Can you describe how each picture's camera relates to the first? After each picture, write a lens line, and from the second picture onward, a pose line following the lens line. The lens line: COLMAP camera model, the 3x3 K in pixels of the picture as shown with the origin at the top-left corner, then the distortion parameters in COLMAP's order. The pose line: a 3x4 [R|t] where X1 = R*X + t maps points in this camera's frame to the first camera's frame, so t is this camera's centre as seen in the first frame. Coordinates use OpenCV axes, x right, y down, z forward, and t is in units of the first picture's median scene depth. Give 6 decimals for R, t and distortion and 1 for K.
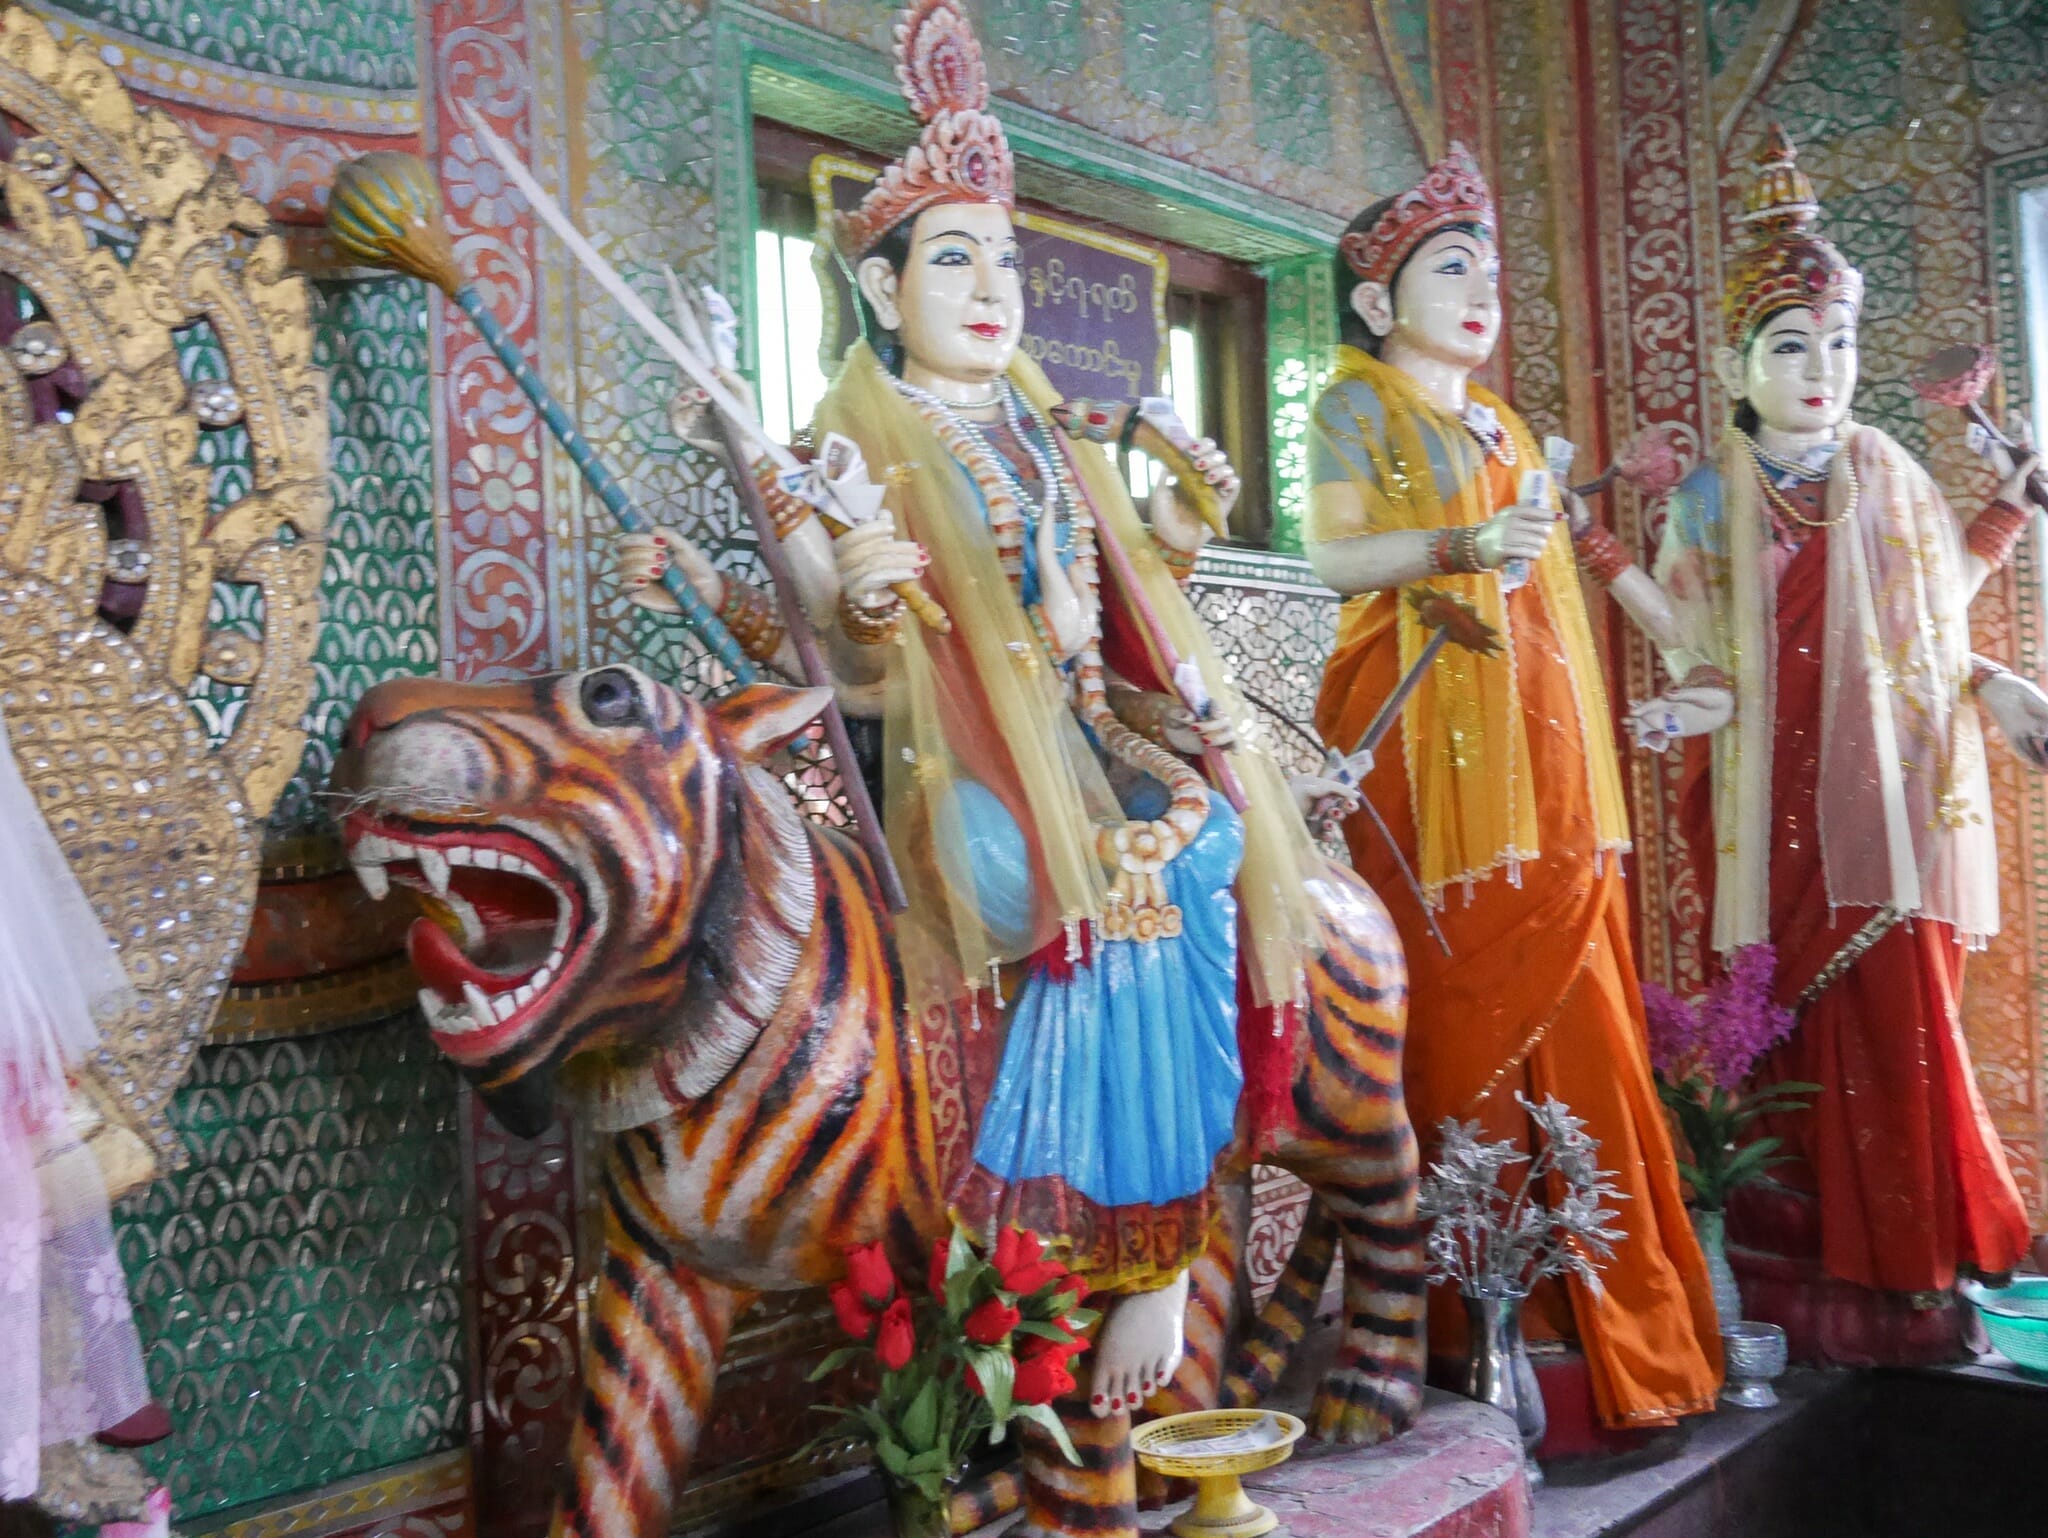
lens RADIAL K [[1799.0, 0, 1025.5], [0, 1799.0, 804.4], [0, 0, 1]] dist [-0.038188, 0.013312]
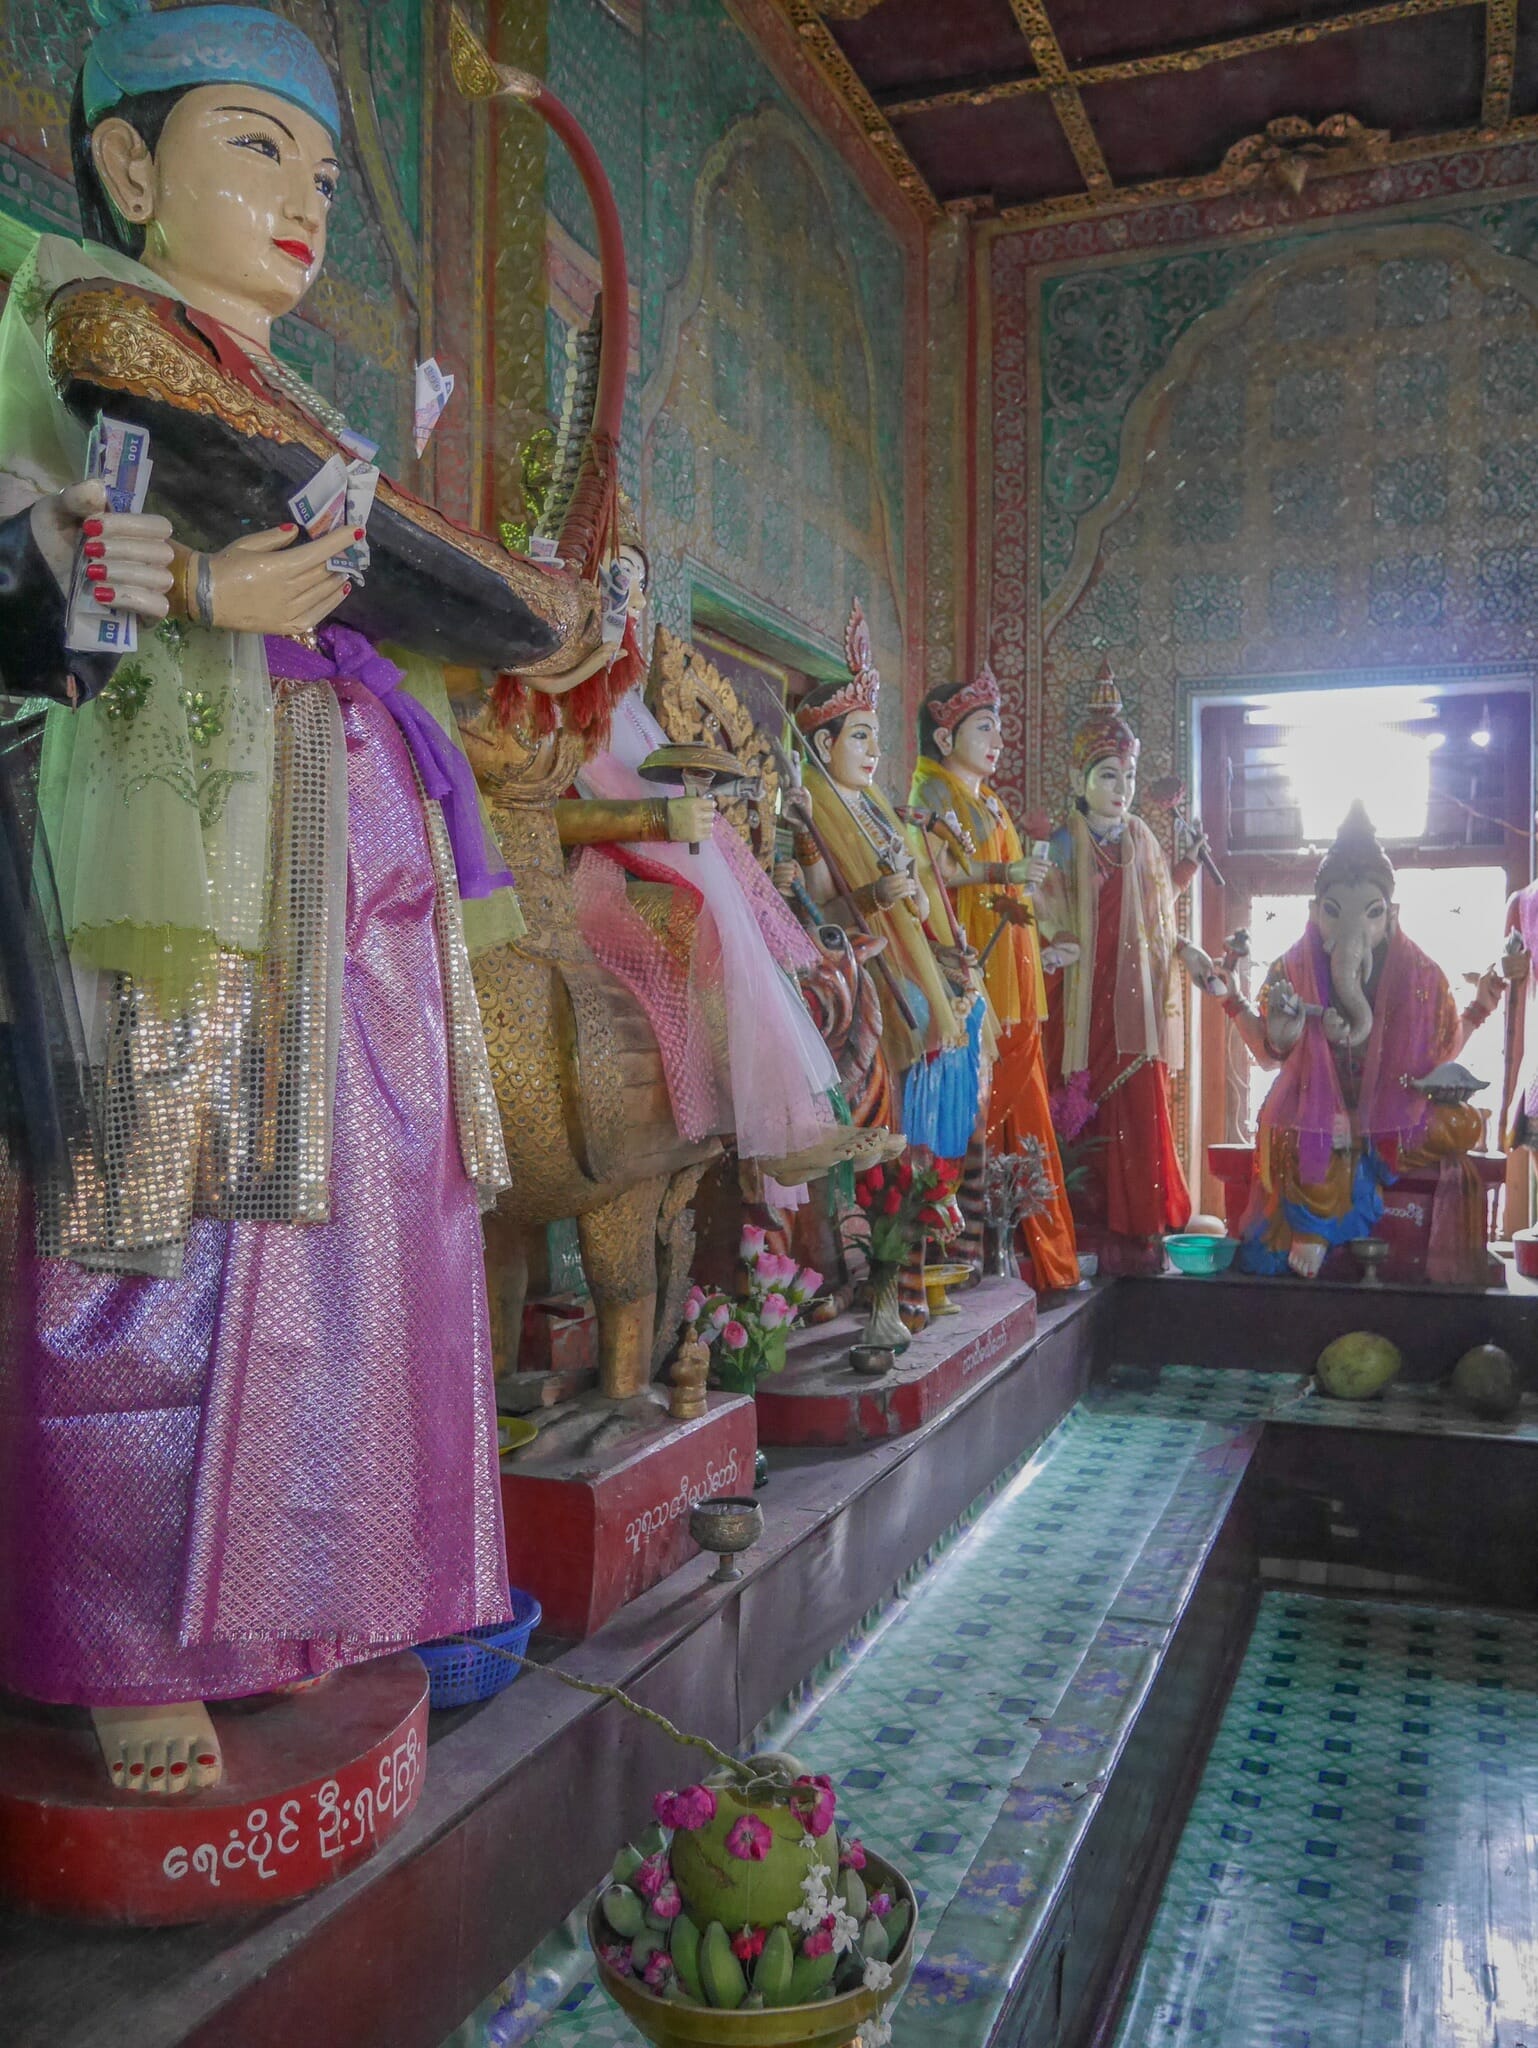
lens RADIAL K [[1799.0, 0, 769.0], [0, 1799.0, 1024.0], [0, 0, 1]] dist [-0.038188, 0.013312]
pose [[0.908754, 0.041430, 0.415271, -0.748312], [-0.050866, 0.998637, 0.011682, 0.019578], [-0.414221, -0.031739, 0.909623, -0.691562]]
